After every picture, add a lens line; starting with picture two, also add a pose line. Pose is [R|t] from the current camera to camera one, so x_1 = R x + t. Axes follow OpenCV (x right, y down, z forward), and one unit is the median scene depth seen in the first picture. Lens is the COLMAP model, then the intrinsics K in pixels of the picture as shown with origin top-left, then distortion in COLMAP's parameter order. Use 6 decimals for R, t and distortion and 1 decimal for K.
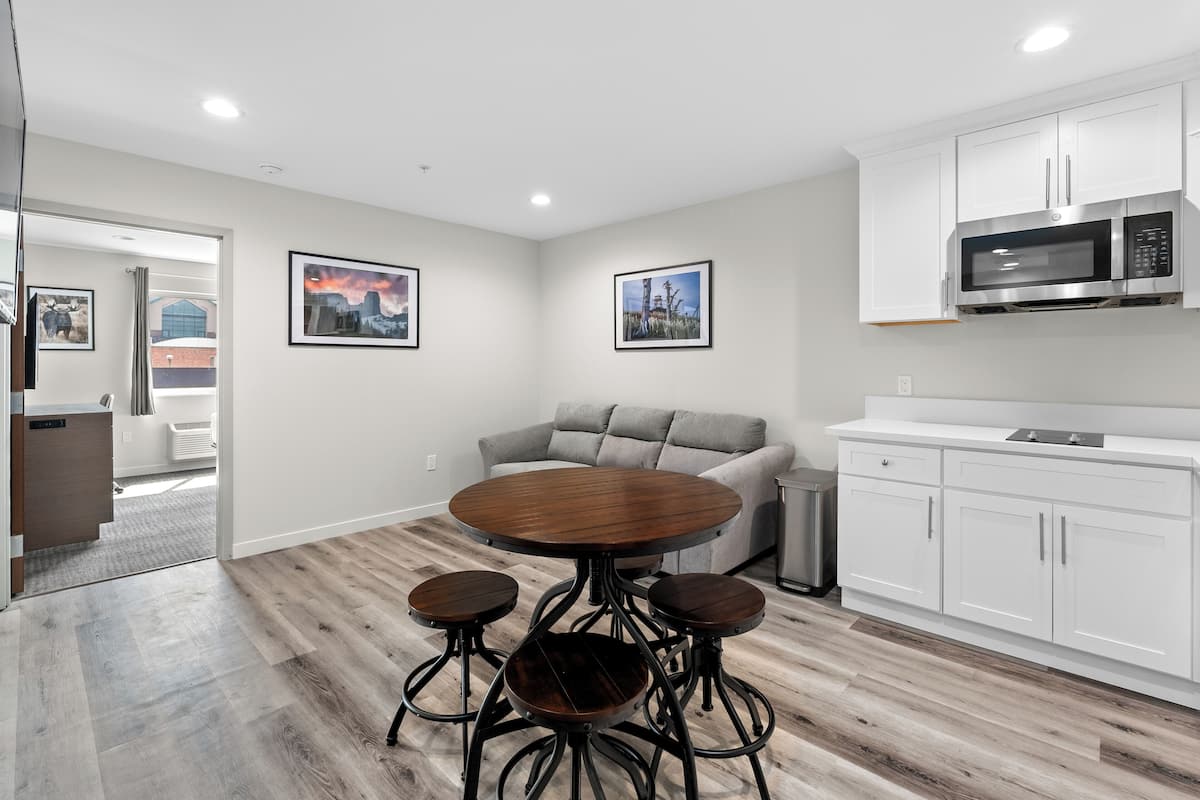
lens RADIAL K [[538.2, 0, 589.8], [0, 538.2, 363.9], [0, 0, 1]] dist [-0.007464, 0.001709]
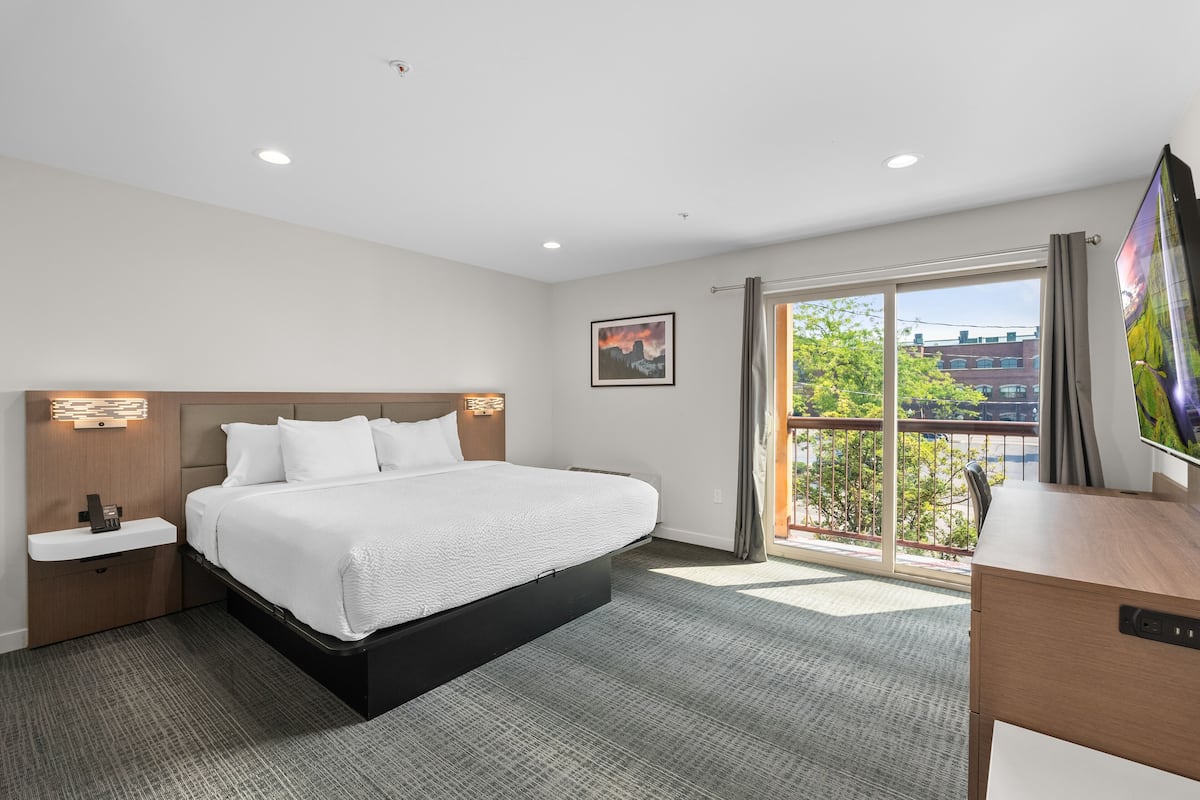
lens RADIAL K [[538.2, 0, 609.9], [0, 538.2, 397.1], [0, 0, 1]] dist [-0.007464, 0.001709]
pose [[0.073657, 0.007567, -0.997255, 0.800277], [0.008545, 0.999930, 0.008218, -0.017588], [0.997247, -0.009126, 0.073587, 0.838956]]
